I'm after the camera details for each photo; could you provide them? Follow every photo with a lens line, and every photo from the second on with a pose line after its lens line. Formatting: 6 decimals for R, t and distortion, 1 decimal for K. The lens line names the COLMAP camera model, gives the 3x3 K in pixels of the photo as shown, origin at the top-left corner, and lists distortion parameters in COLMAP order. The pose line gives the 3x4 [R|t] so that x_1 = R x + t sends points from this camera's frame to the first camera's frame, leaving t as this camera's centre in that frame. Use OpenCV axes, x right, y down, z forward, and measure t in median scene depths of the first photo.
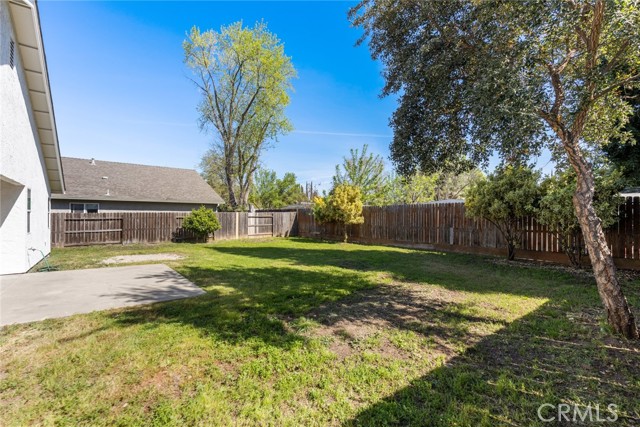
lens RADIAL K [[284.0, 0, 320.1], [0, 284.0, 216.7], [0, 0, 1]] dist [0.004141, 0.000045]
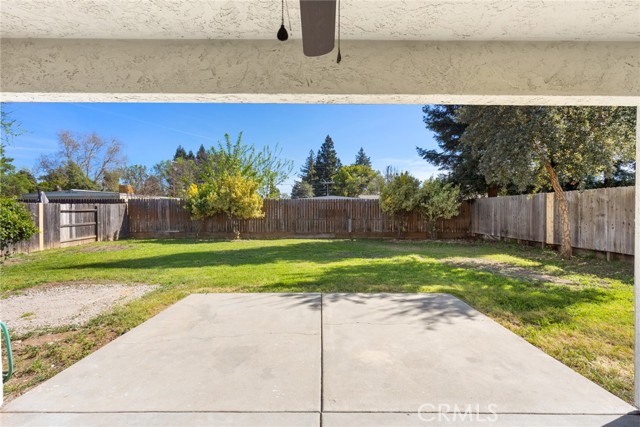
lens RADIAL K [[284.0, 0, 322.2], [0, 284.0, 212.1], [0, 0, 1]] dist [0.004141, 0.000045]
pose [[0.609881, -0.007907, 0.792454, -0.459633], [0.001859, 0.999962, 0.008547, -0.001485], [-0.792491, -0.003739, 0.609872, 0.251580]]
